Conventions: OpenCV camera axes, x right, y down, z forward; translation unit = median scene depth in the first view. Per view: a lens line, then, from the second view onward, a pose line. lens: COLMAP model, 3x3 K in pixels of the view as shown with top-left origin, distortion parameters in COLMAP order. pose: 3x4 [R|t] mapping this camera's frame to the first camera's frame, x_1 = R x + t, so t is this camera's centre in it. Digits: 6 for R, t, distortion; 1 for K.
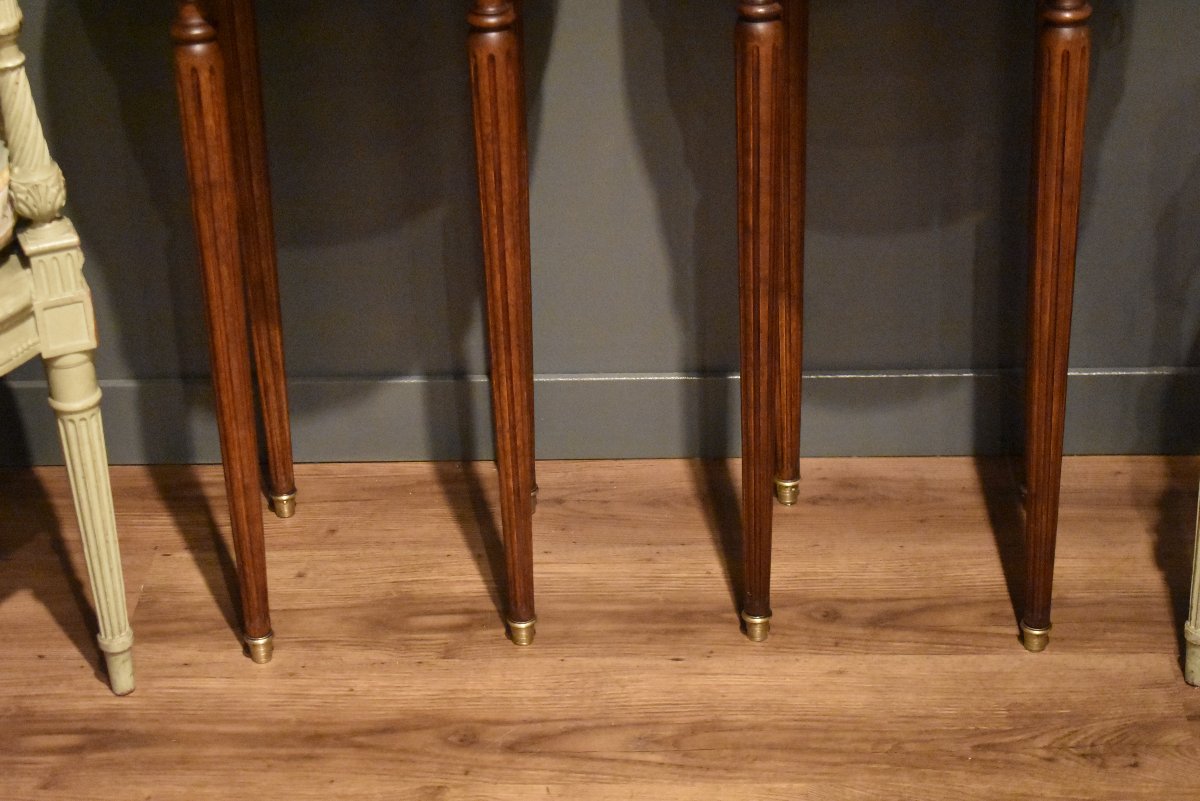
lens RADIAL K [[2380.8, 0, 605.6], [0, 2380.8, 399.4], [0, 0, 1]] dist [0.035730, 0.000000]
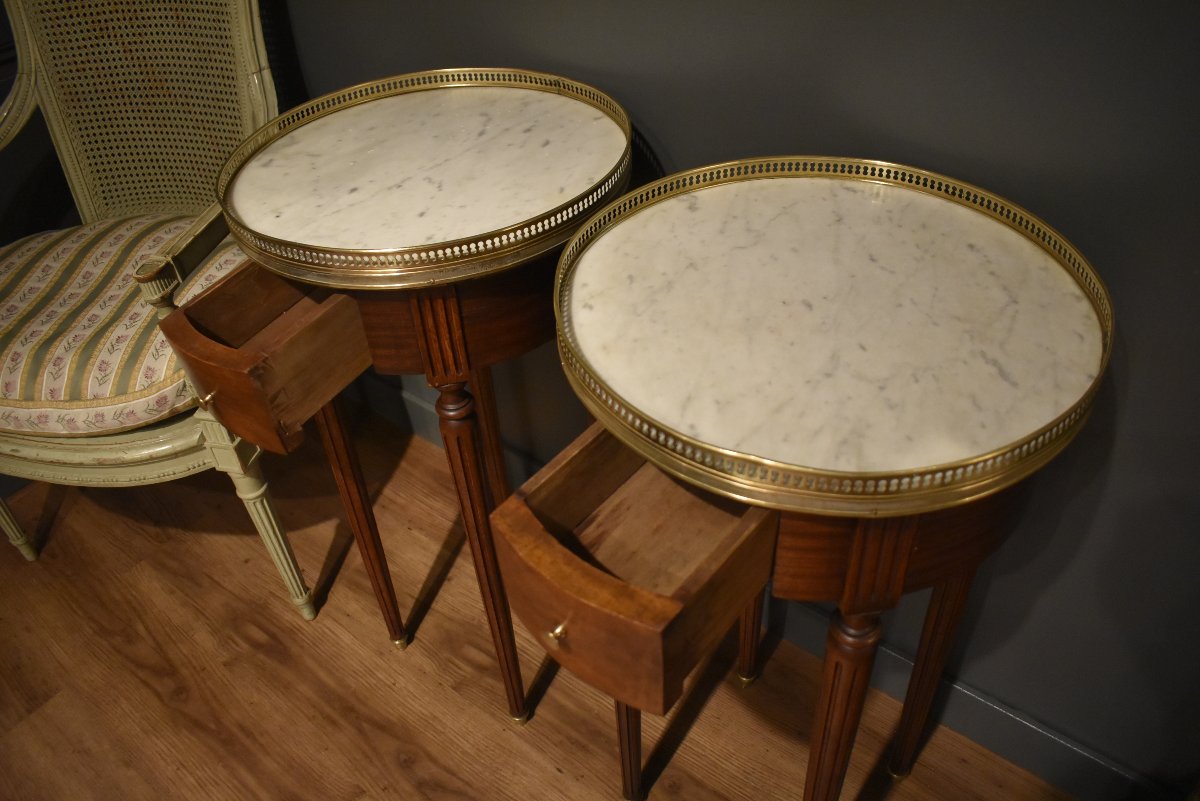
lens RADIAL K [[909.7, 0, 601.2], [0, 909.7, 386.3], [0, 0, 1]] dist [-0.078104, -0.000215]
pose [[0.813282, 0.360397, -0.456822, 0.230860], [-0.251503, 0.925695, 0.282550, -0.294410], [0.524709, -0.114901, 0.843492, 0.573115]]
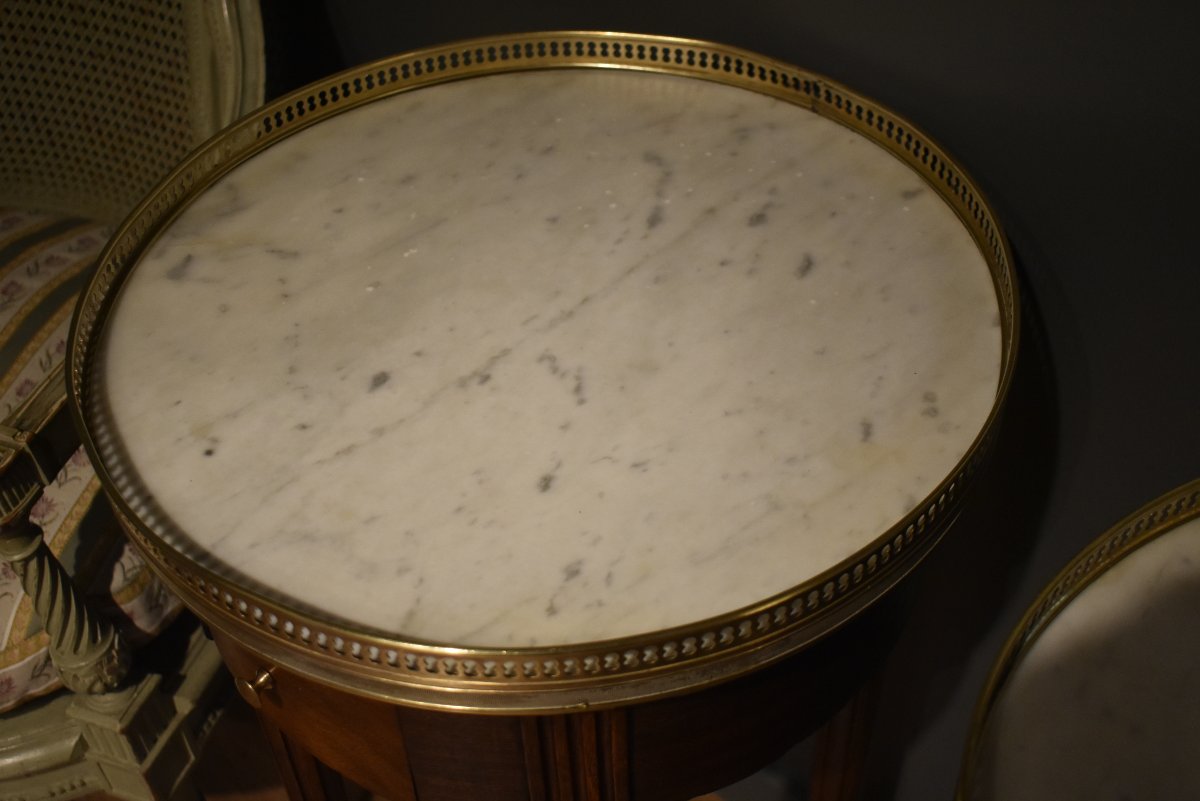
lens RADIAL K [[1475.5, 0, 605.6], [0, 1475.5, 401.1], [0, 0, 1]] dist [-0.041508, 0.000000]
pose [[0.739022, 0.461151, -0.491108, 0.072453], [-0.292559, 0.876350, 0.382649, -0.358576], [0.606841, -0.139108, 0.782555, 0.672390]]
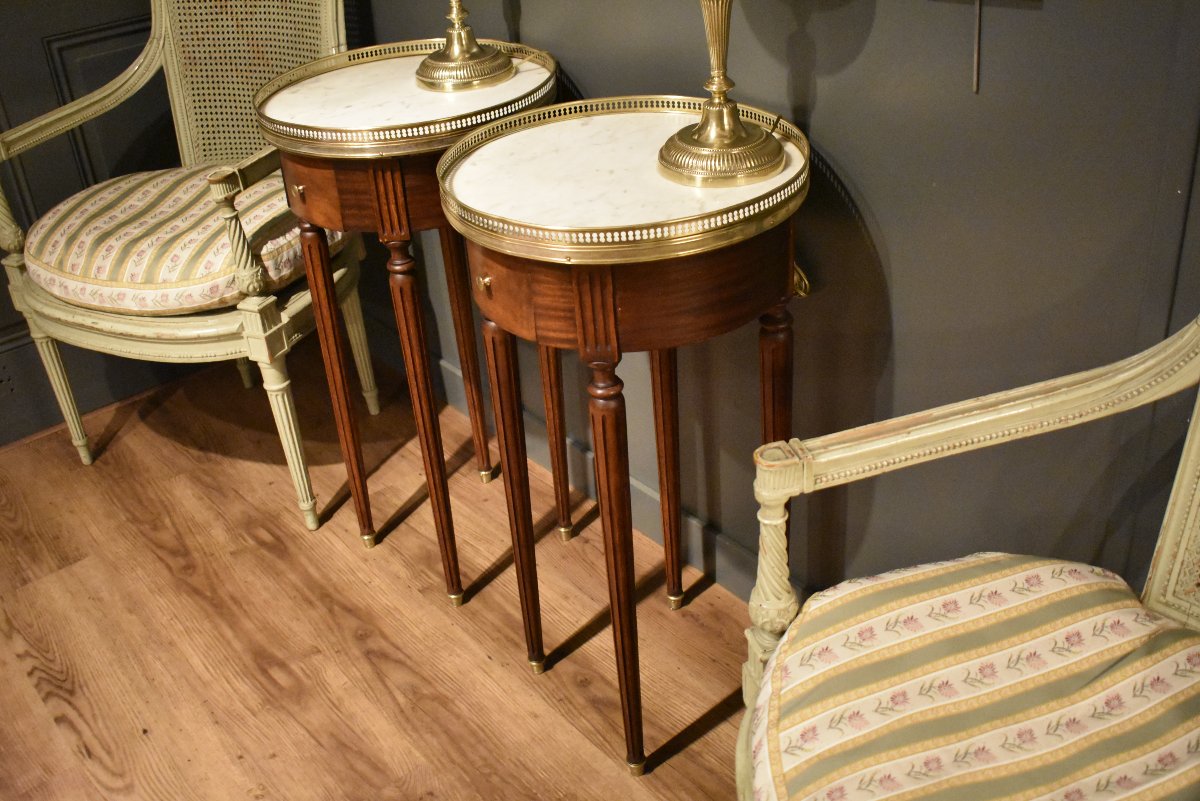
lens RADIAL K [[1225.5, 0, 609.6], [0, 1225.5, 381.6], [0, 0, 1]] dist [-0.054337, 0.000000]
pose [[0.664766, 0.361547, -0.653735, 0.591391], [-0.310682, 0.929620, 0.198201, -0.274063], [0.679384, 0.071346, 0.730306, 0.427680]]
